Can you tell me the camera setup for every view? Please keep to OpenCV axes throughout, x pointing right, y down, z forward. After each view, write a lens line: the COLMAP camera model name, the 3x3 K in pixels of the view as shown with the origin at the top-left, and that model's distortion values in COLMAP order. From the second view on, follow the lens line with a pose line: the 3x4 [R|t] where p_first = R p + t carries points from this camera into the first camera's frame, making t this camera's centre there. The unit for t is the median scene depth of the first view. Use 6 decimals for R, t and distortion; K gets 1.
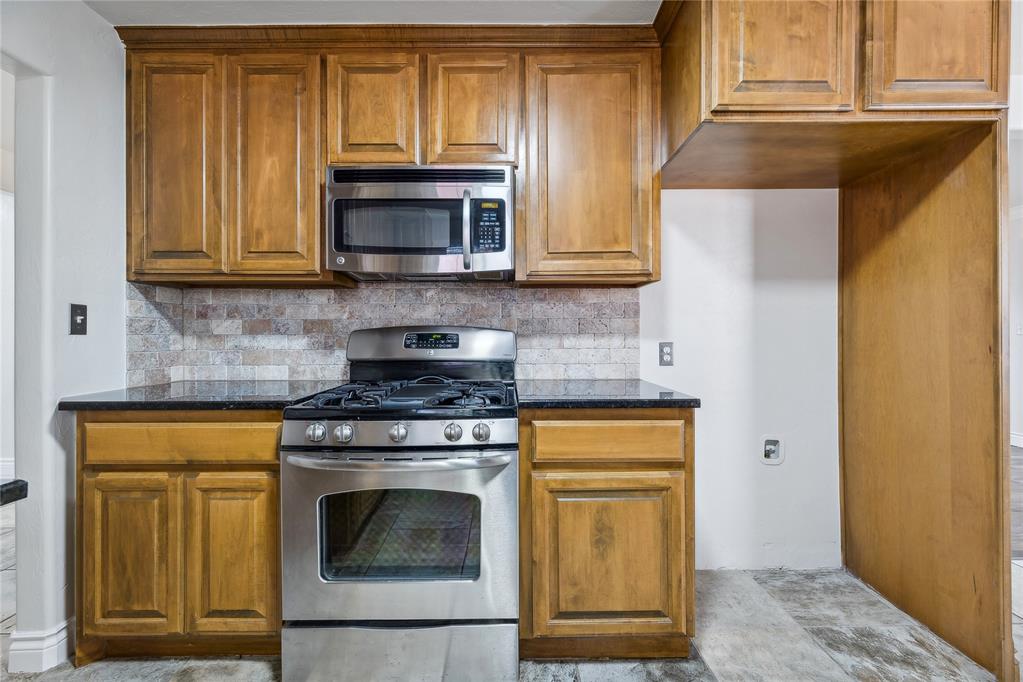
lens RADIAL K [[416.5, 0, 511.5], [0, 416.5, 334.9], [0, 0, 1]] dist [-0.001425, 0.000045]
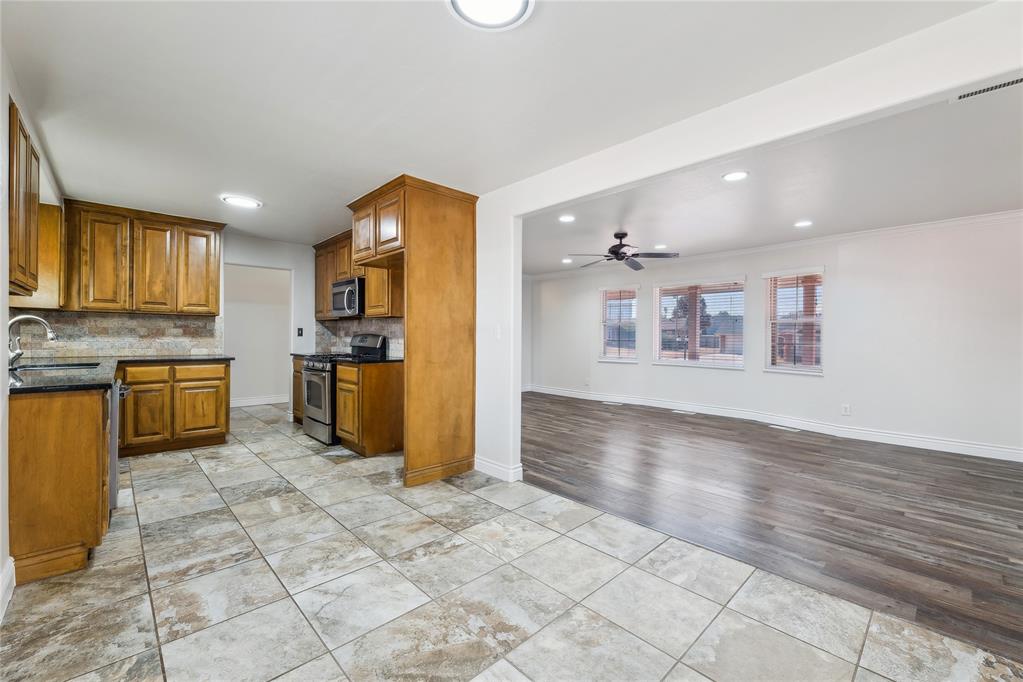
lens RADIAL K [[416.5, 0, 511.4], [0, 416.5, 340.2], [0, 0, 1]] dist [-0.001425, 0.000045]
pose [[0.683109, 0.015678, -0.730148, 2.556387], [-0.009104, 0.999875, 0.012952, -0.026860], [0.730259, -0.002201, 0.683166, -0.138762]]
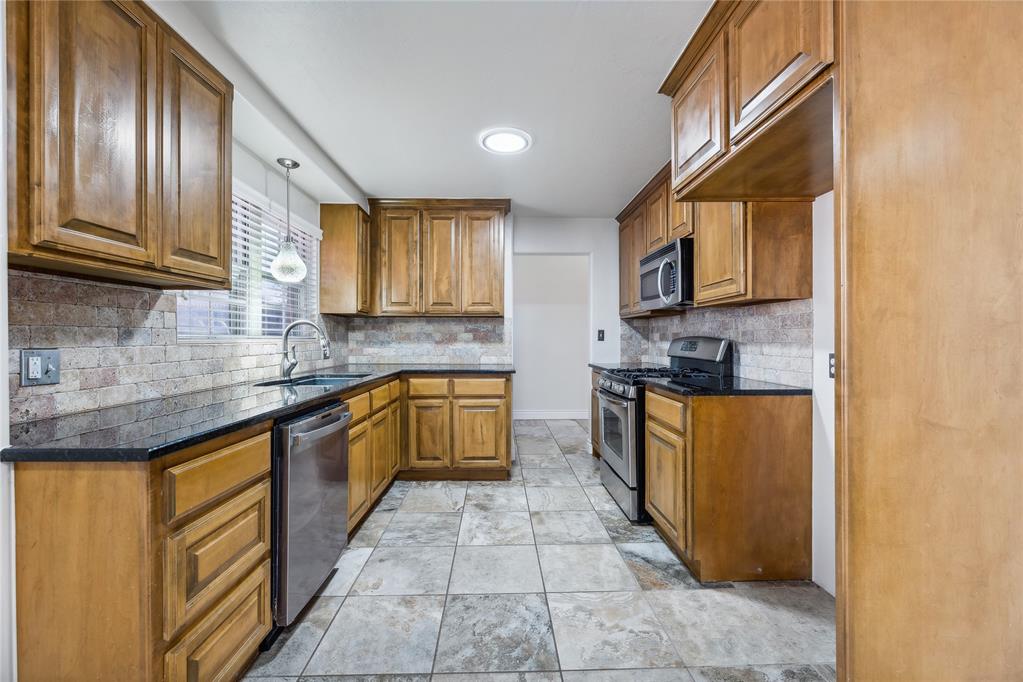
lens RADIAL K [[416.5, 0, 509.0], [0, 416.5, 338.7], [0, 0, 1]] dist [-0.001425, 0.000045]
pose [[0.017696, 0.003669, -0.999837, 1.482846], [0.003229, 0.999988, 0.003726, -0.023572], [0.999838, -0.003294, 0.017684, 0.294101]]
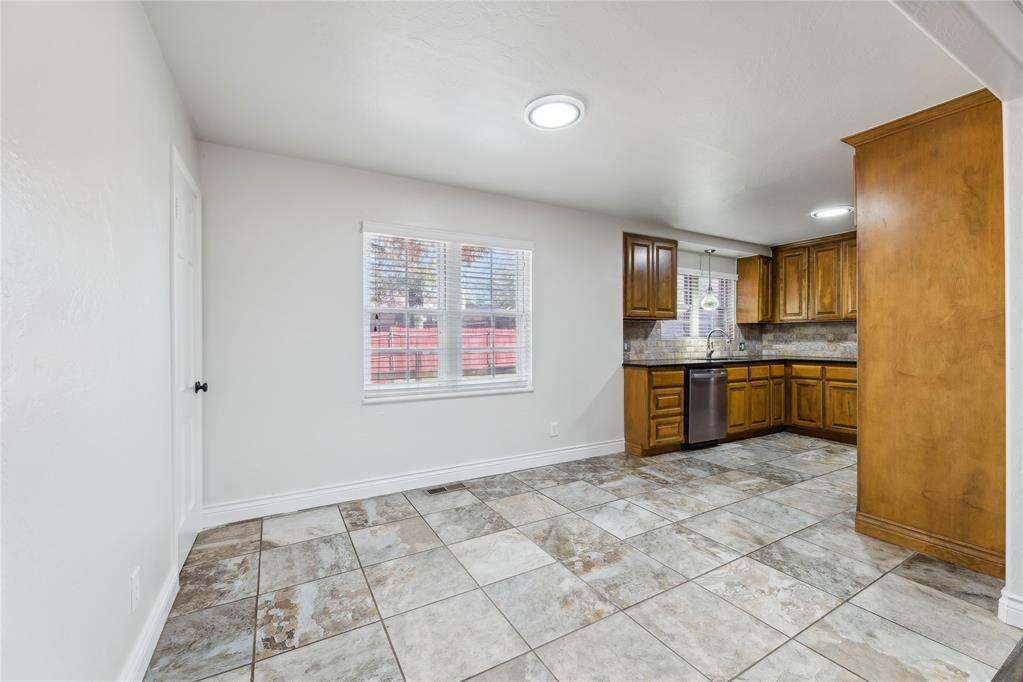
lens RADIAL K [[416.5, 0, 517.4], [0, 416.5, 343.8], [0, 0, 1]] dist [-0.001425, 0.000045]
pose [[-0.869072, 0.009096, -0.494601, 2.632921], [0.005464, 0.999946, 0.008788, -0.015941], [0.494655, 0.004934, -0.869076, 1.421551]]
